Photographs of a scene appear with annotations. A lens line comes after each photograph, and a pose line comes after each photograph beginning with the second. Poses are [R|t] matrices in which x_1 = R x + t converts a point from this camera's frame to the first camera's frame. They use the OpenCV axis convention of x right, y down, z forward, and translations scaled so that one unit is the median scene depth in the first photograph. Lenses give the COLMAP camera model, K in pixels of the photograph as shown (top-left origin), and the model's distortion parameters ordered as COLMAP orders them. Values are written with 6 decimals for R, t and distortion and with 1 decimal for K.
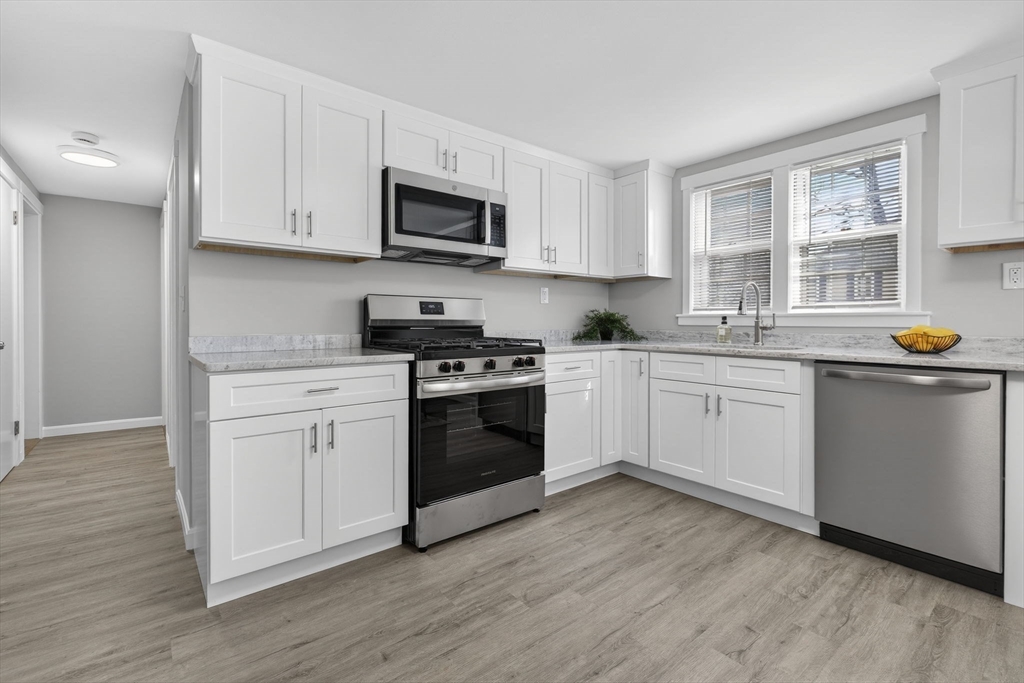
lens RADIAL K [[457.2, 0, 523.8], [0, 457.2, 337.6], [0, 0, 1]] dist [-0.001853, -0.000345]
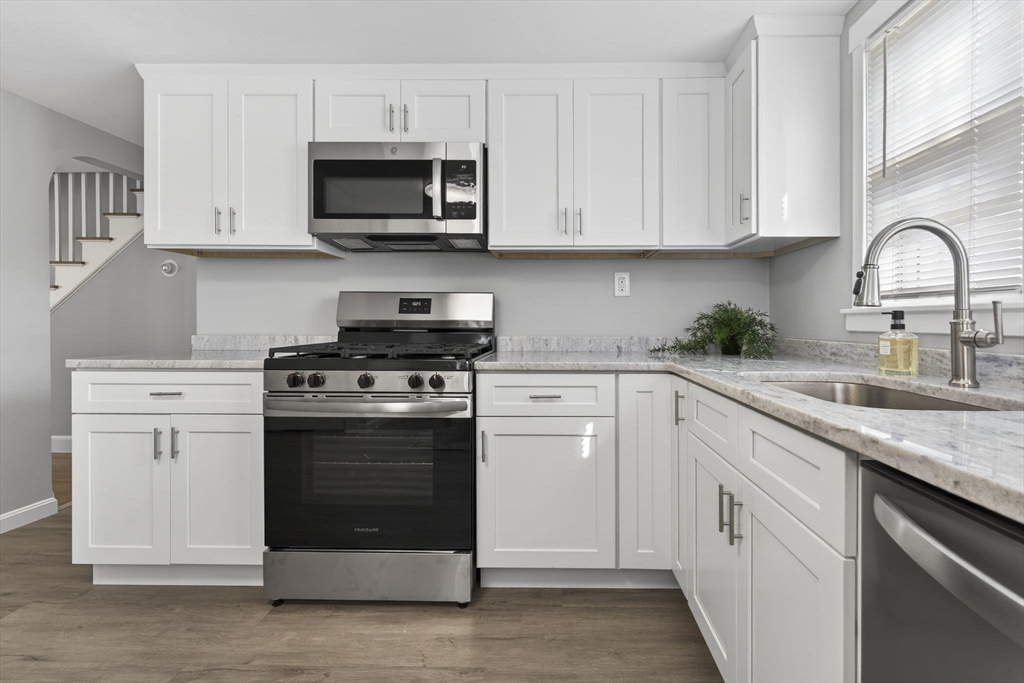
lens RADIAL K [[484.6, 0, 512.1], [0, 484.6, 334.5], [0, 0, 1]] dist [-0.002337, -0.000318]
pose [[0.764761, 0.017723, -0.644070, 0.494520], [-0.026104, 0.999653, -0.003488, -0.015444], [0.643785, 0.019480, 0.764959, 0.461803]]
